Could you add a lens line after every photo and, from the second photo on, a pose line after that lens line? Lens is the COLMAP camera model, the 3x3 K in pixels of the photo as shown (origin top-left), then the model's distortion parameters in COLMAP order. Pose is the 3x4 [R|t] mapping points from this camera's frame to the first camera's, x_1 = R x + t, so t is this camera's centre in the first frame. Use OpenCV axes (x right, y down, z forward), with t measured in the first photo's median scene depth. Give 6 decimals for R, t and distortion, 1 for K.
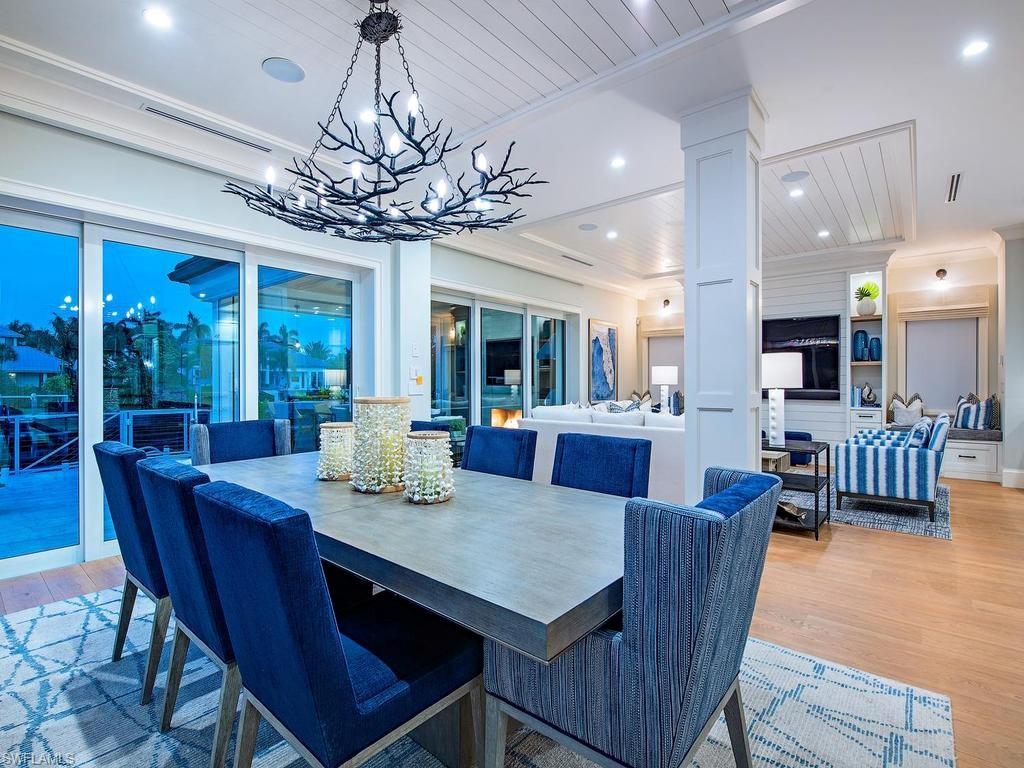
lens RADIAL K [[493.6, 0, 507.8], [0, 493.6, 383.2], [0, 0, 1]] dist [-0.003724, -0.001394]
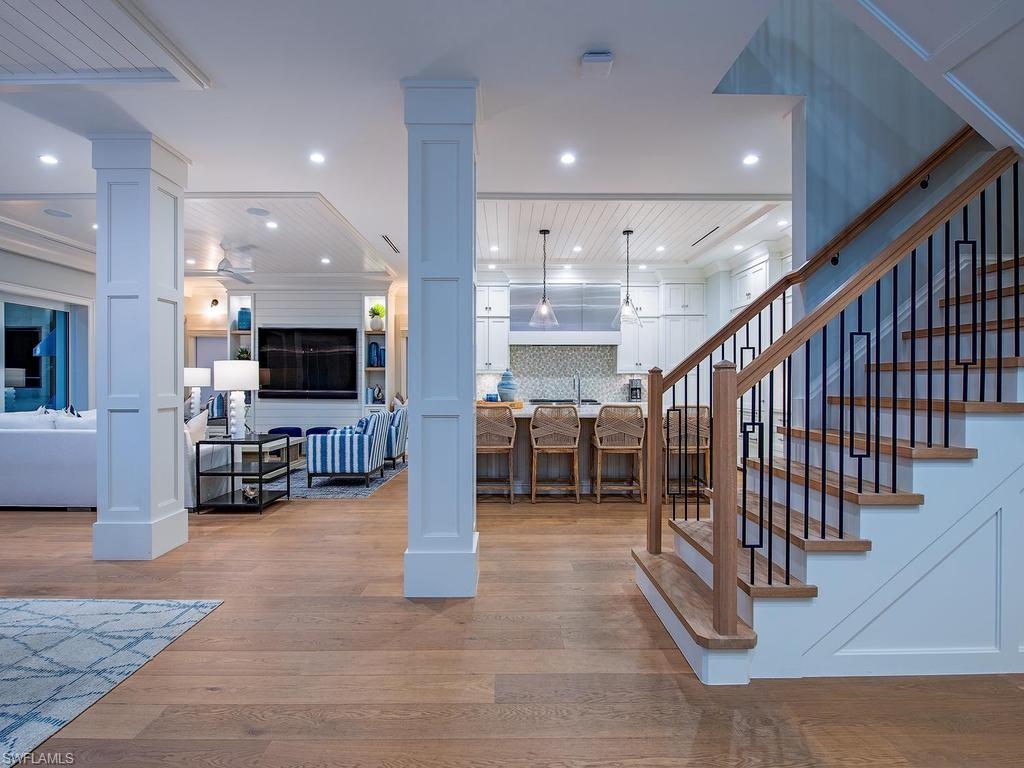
lens RADIAL K [[506.7, 0, 520.5], [0, 506.7, 383.3], [0, 0, 1]] dist [-0.013446, -0.001957]
pose [[0.752967, 0.000024, 0.658058, 0.167052], [-0.000086, 1.000000, 0.000062, -0.004163], [-0.658058, -0.000104, 0.752967, -0.213838]]
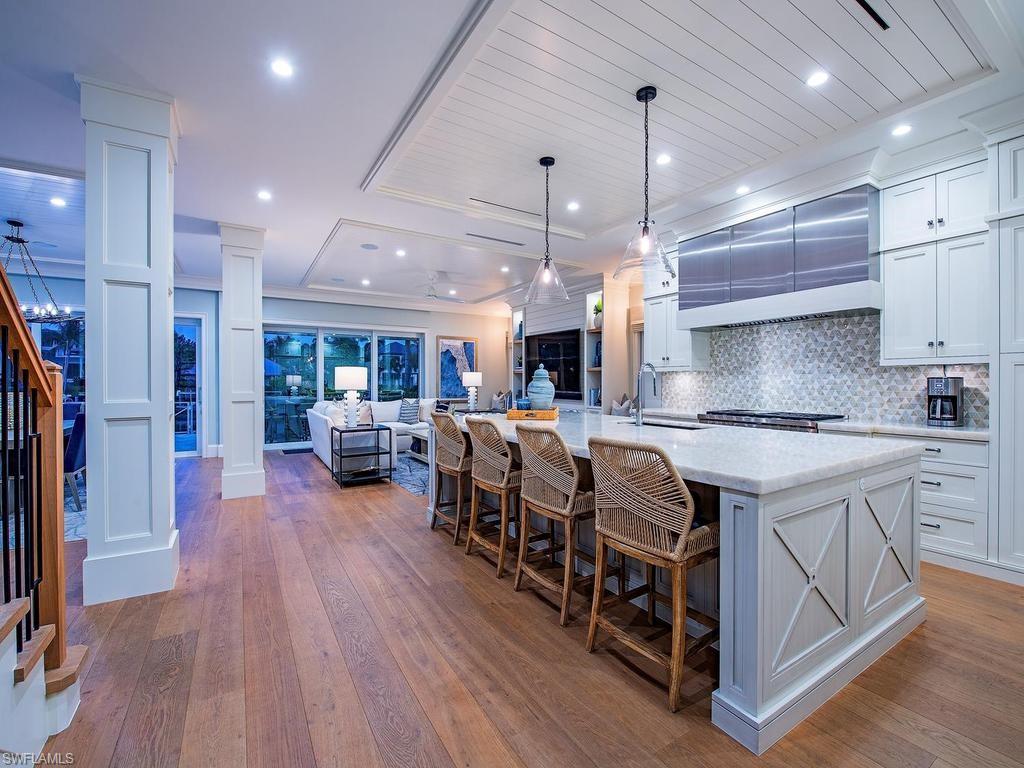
lens RADIAL K [[452.6, 0, 508.6], [0, 452.6, 380.2], [0, 0, 1]] dist [-0.018001, -0.000872]
pose [[0.949111, -0.001614, -0.314938, 0.903857], [-0.000290, 0.999982, -0.005996, -0.007327], [0.314942, 0.005782, 0.949093, -0.095521]]
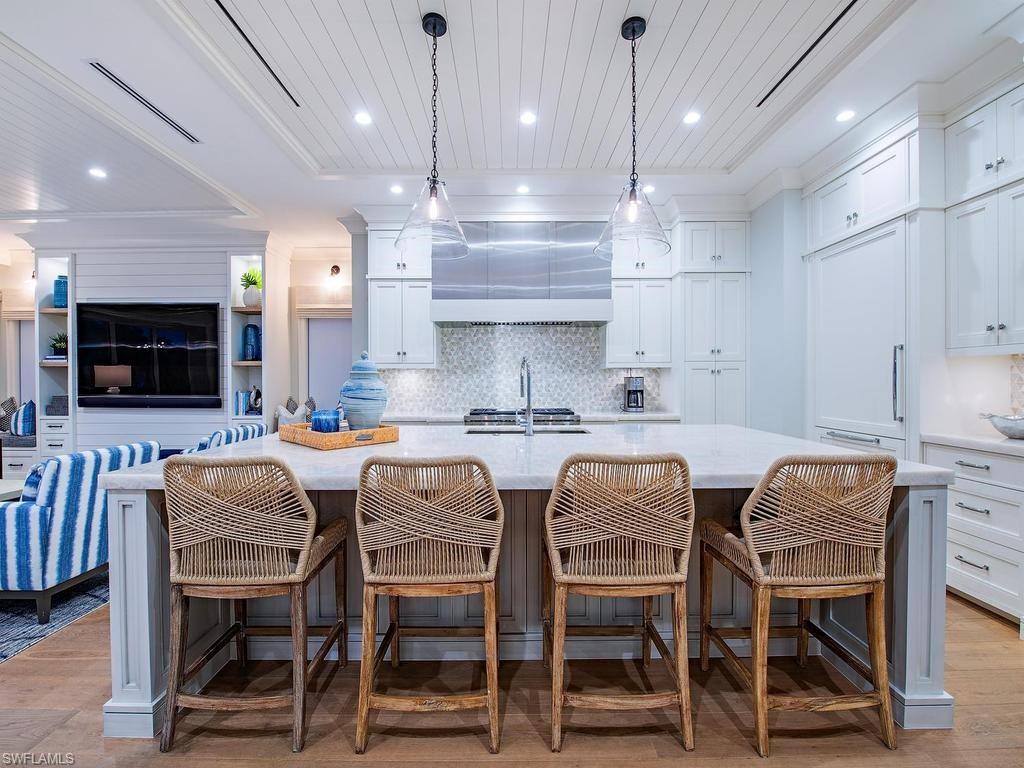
lens RADIAL K [[428.8, 0, 520.3], [0, 428.8, 384.0], [0, 0, 1]] dist [-0.014981, -0.000591]
pose [[0.754563, -0.007179, 0.656188, 0.622016], [0.003938, 0.999972, 0.006413, -0.007852], [-0.656215, -0.002255, 0.754570, 0.147943]]
